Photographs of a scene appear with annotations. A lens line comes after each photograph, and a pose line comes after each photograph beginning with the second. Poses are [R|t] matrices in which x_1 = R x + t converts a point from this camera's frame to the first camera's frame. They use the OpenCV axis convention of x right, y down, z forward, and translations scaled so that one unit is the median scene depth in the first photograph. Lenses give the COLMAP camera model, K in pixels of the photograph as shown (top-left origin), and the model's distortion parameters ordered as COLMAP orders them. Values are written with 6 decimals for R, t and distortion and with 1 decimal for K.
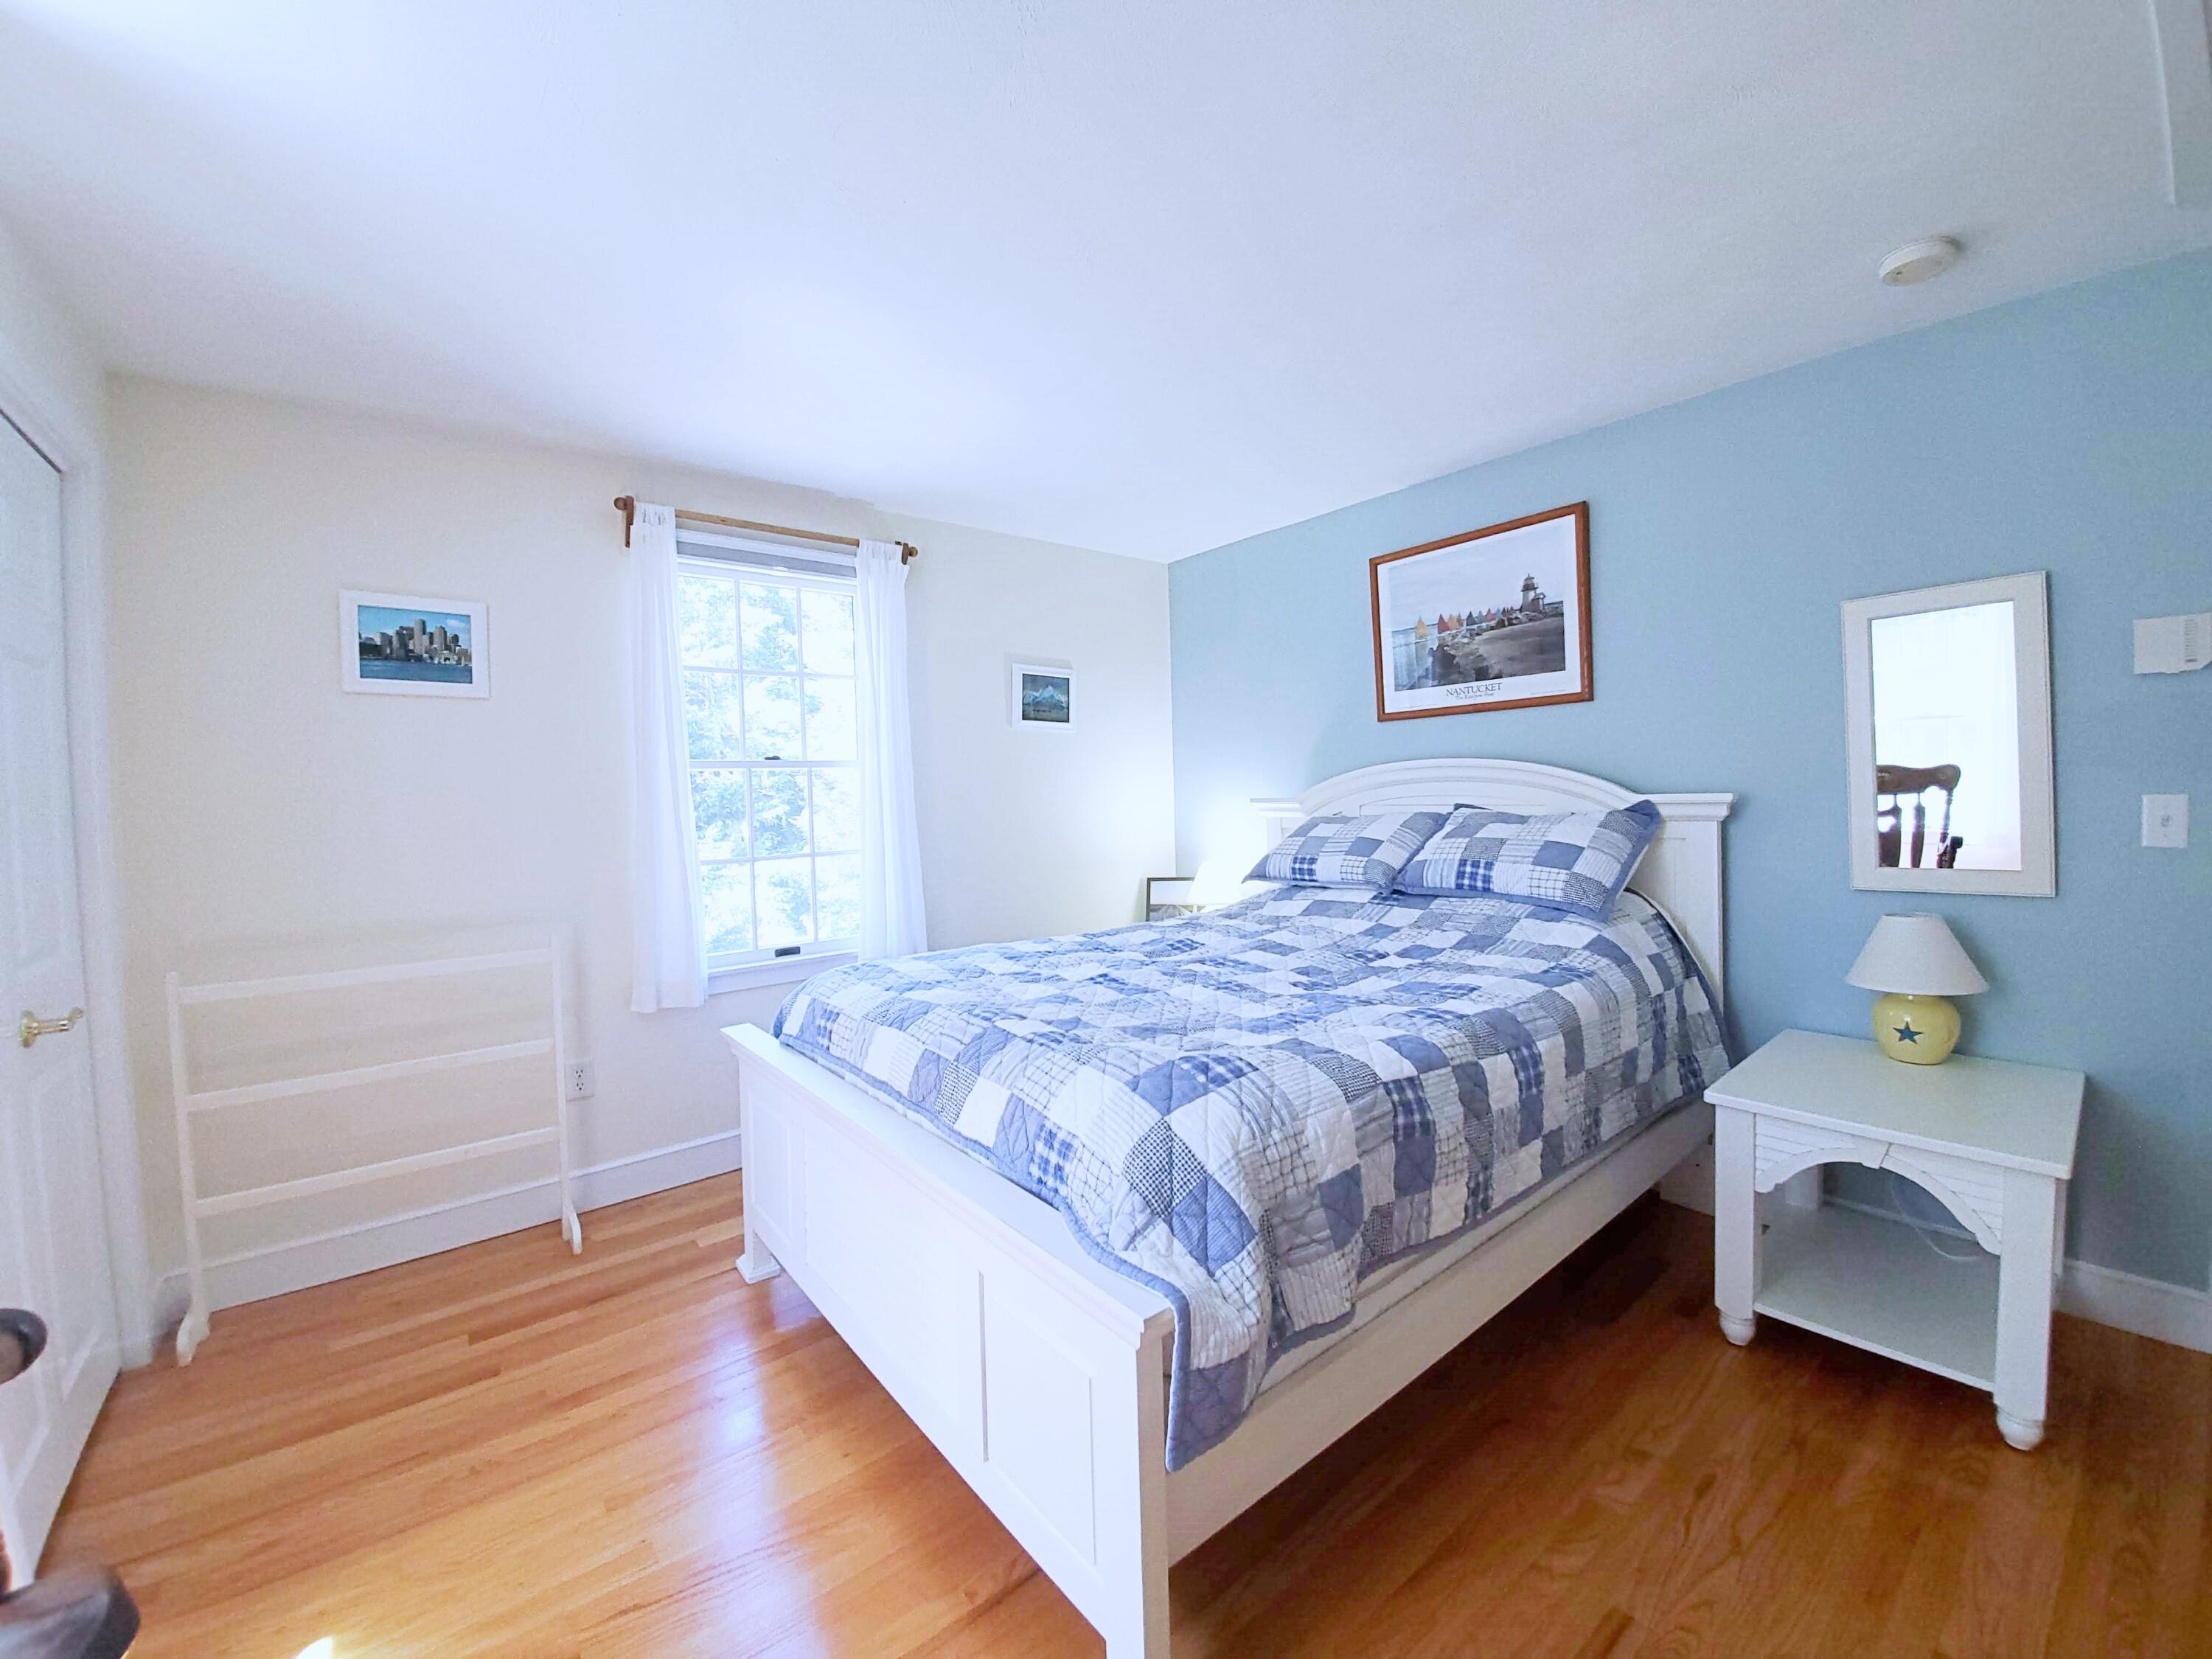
lens RADIAL K [[873.5, 0, 1107.7], [0, 873.5, 820.7], [0, 0, 1]] dist [0.005475, -0.013287]
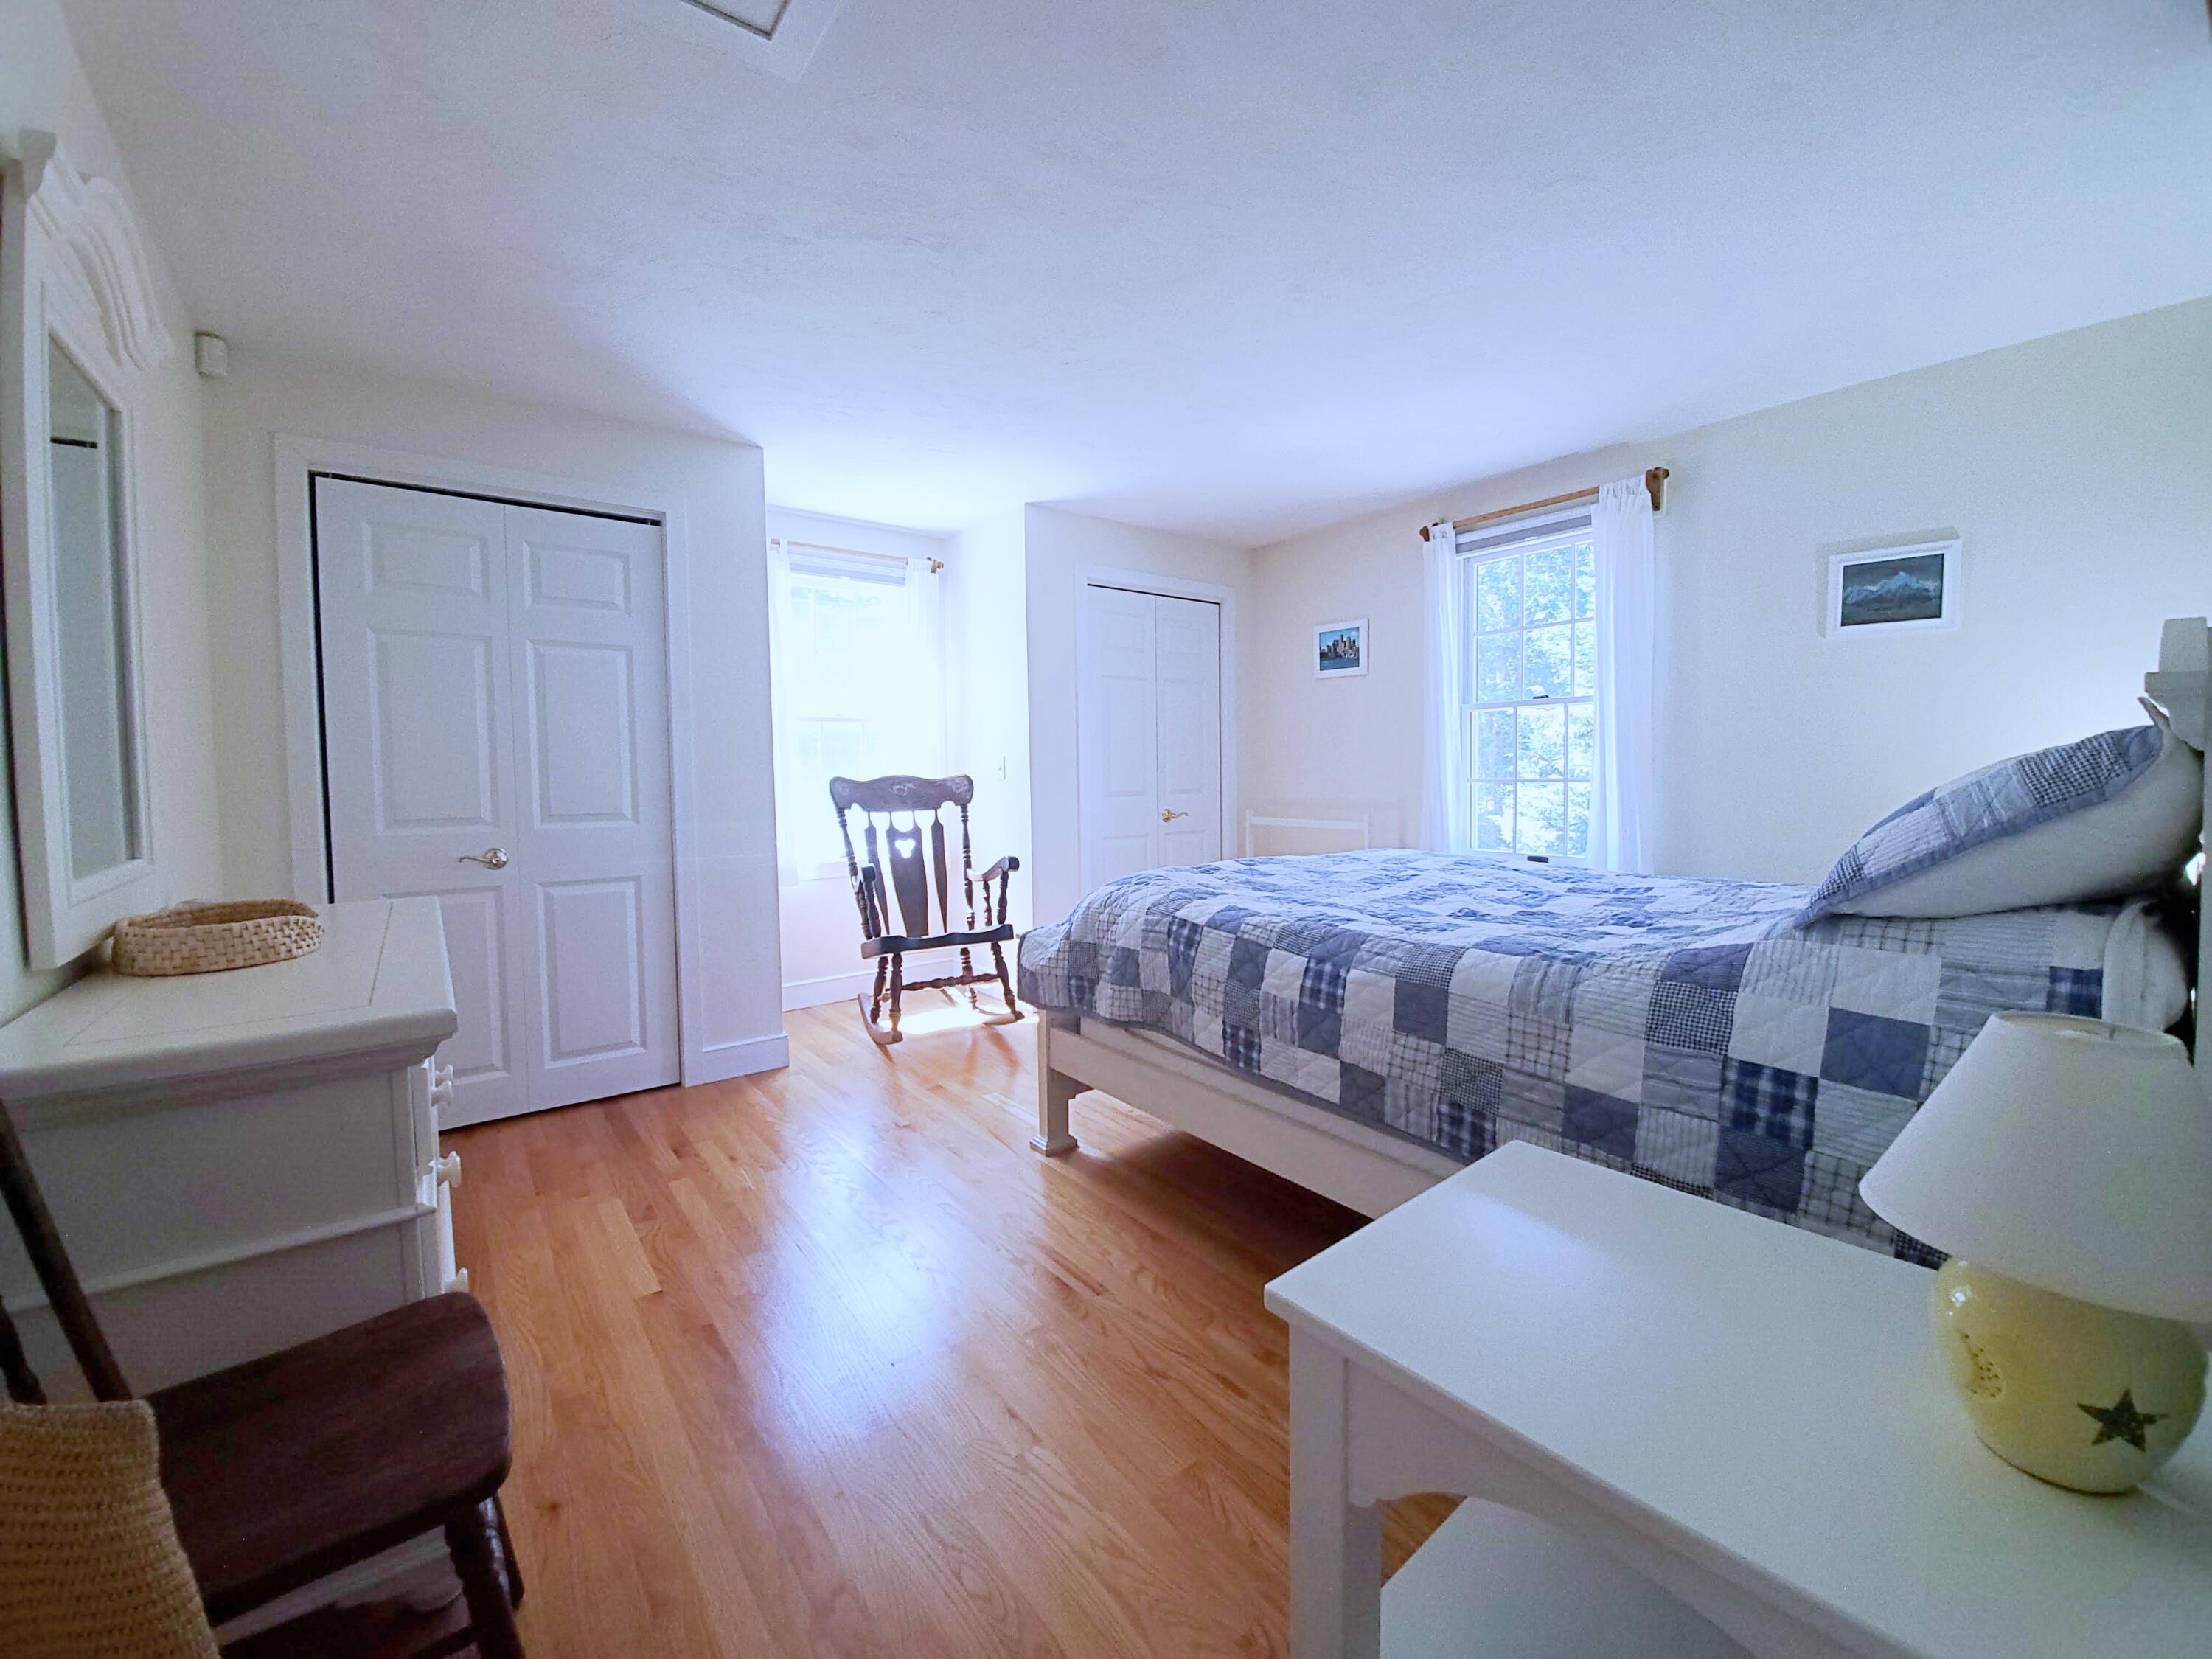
lens RADIAL K [[873.5, 0, 1107.8], [0, 873.5, 817.1], [0, 0, 1]] dist [0.005475, -0.013287]
pose [[-0.013703, 0.082309, -0.996513, 1.298614], [-0.024516, 0.996279, 0.082626, 0.012141], [0.999606, 0.025563, -0.011634, 0.662949]]
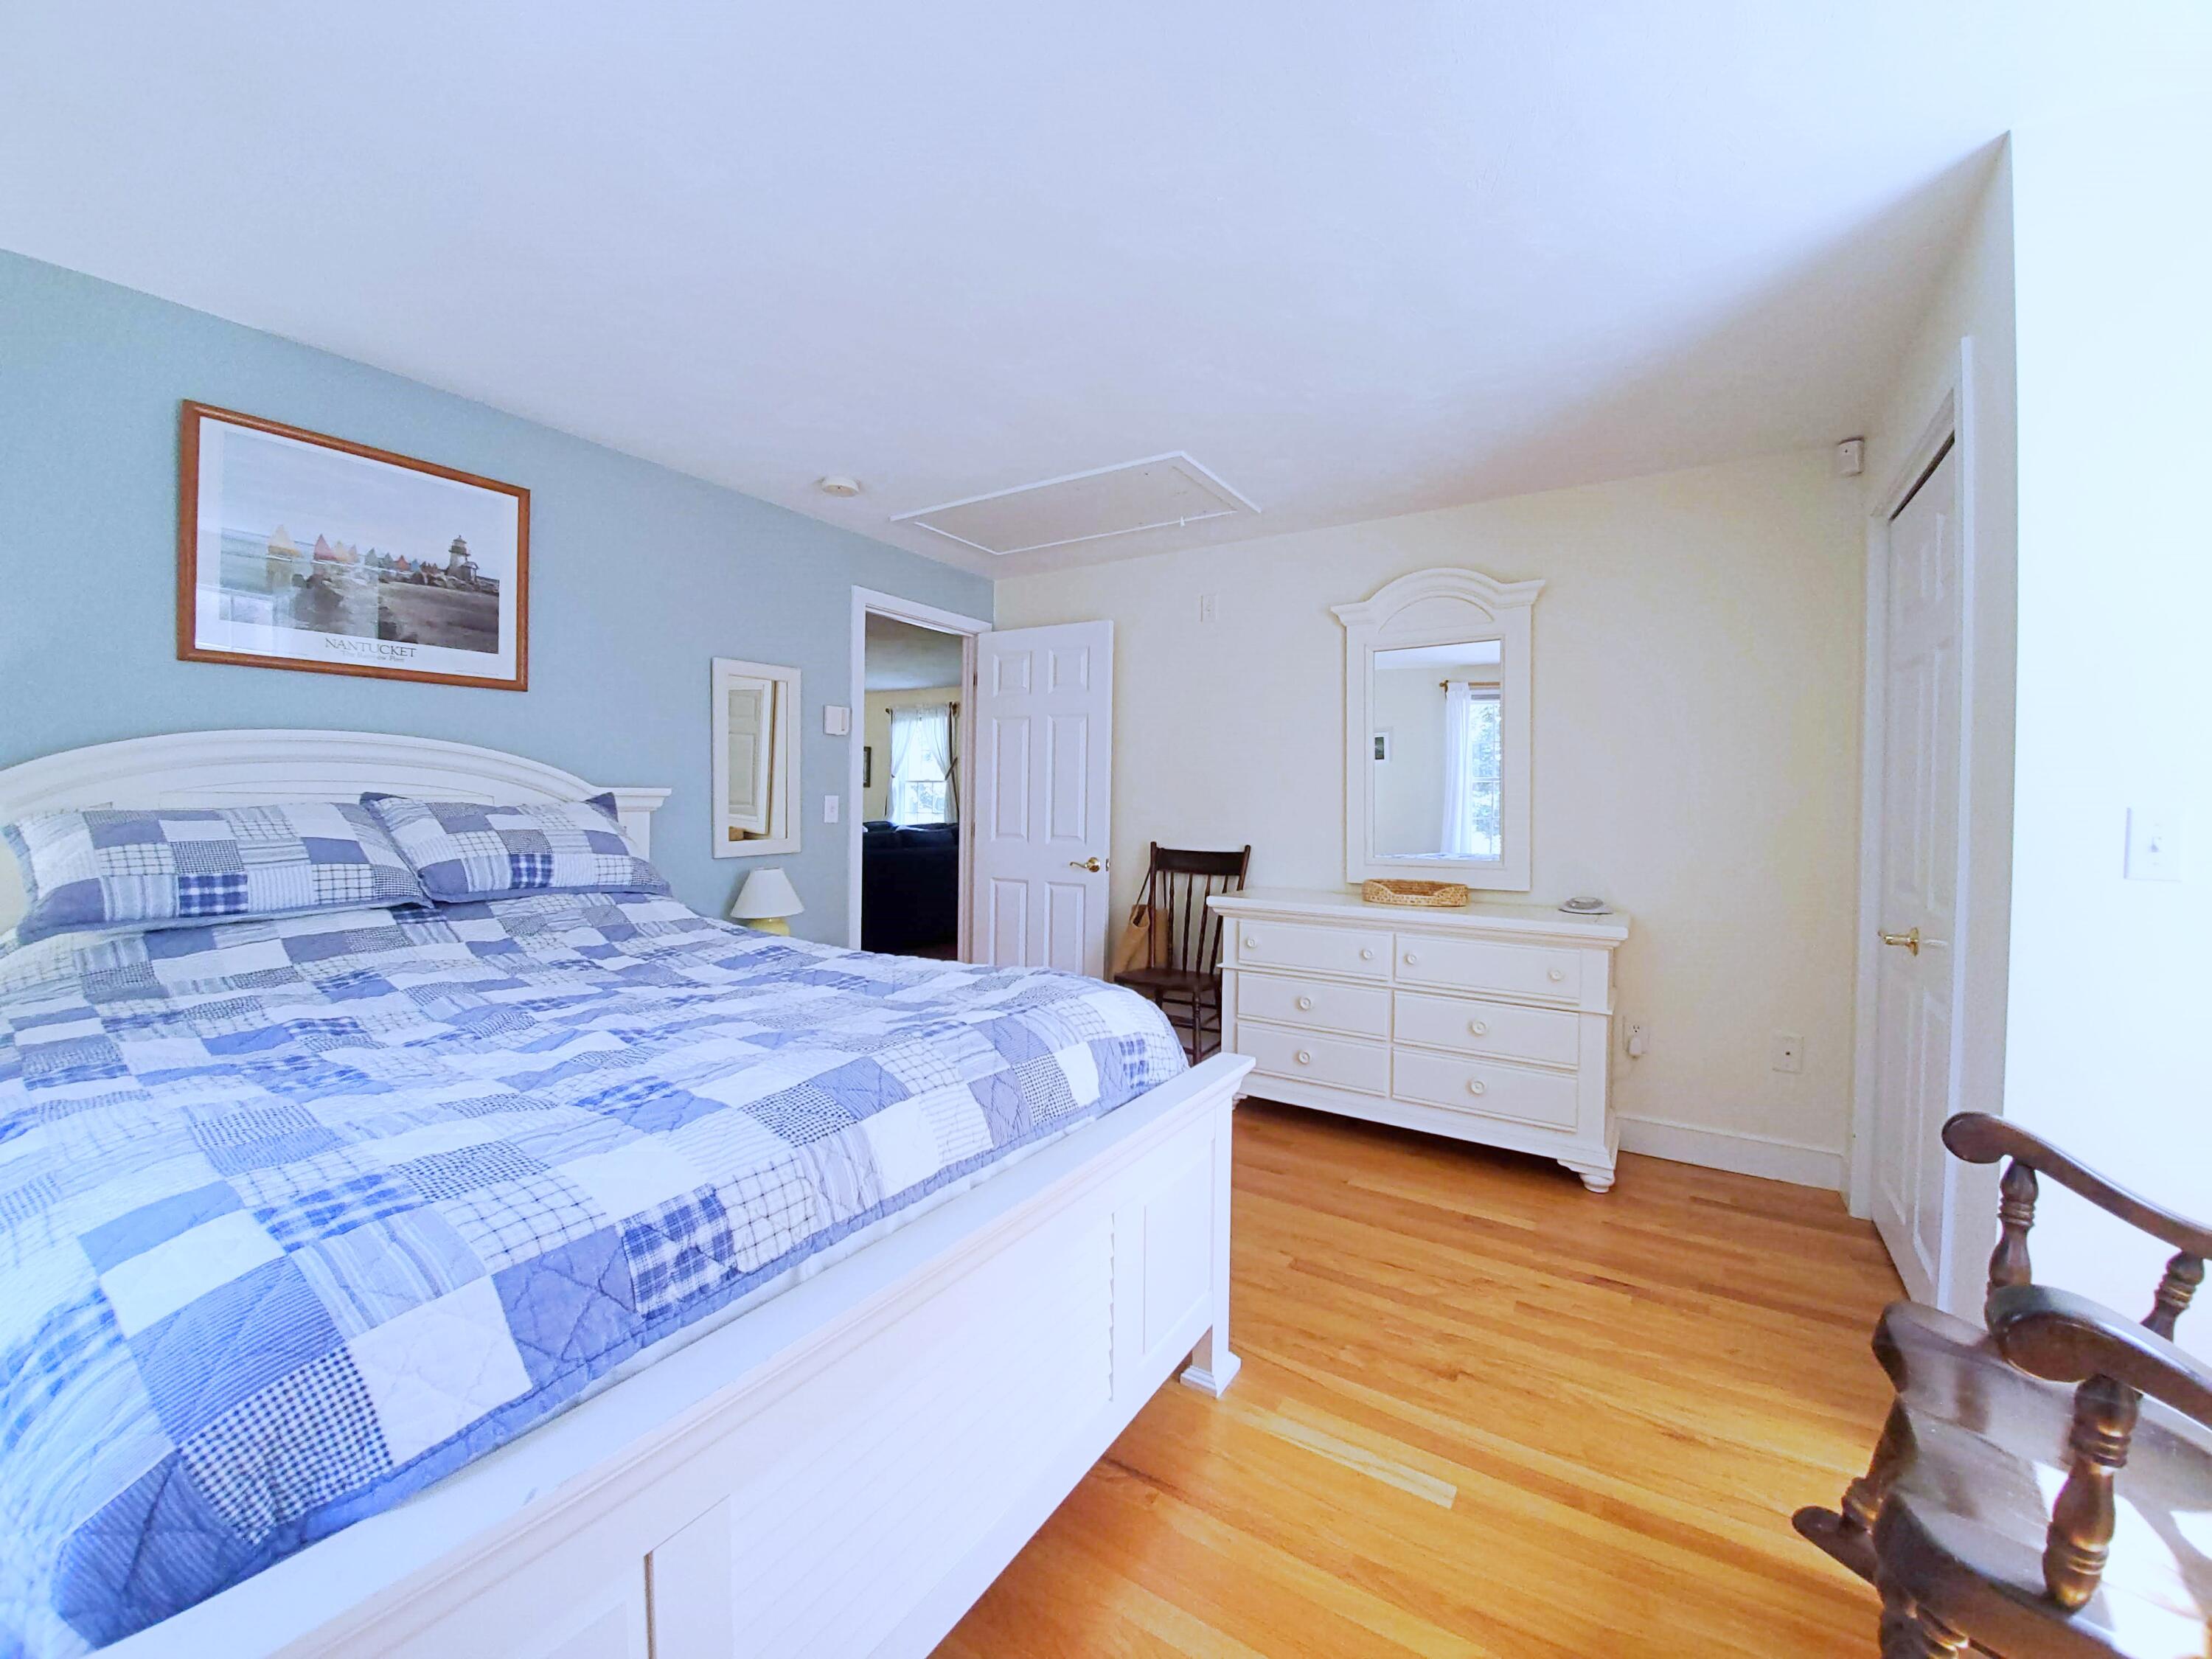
lens RADIAL K [[873.5, 0, 1112.9], [0, 873.5, 818.1], [0, 0, 1]] dist [0.005475, -0.013287]
pose [[-0.315833, 0.003601, 0.948808, -0.569082], [0.028981, 0.999563, 0.005854, 0.018708], [-0.948372, 0.029347, -0.315799, 0.660571]]
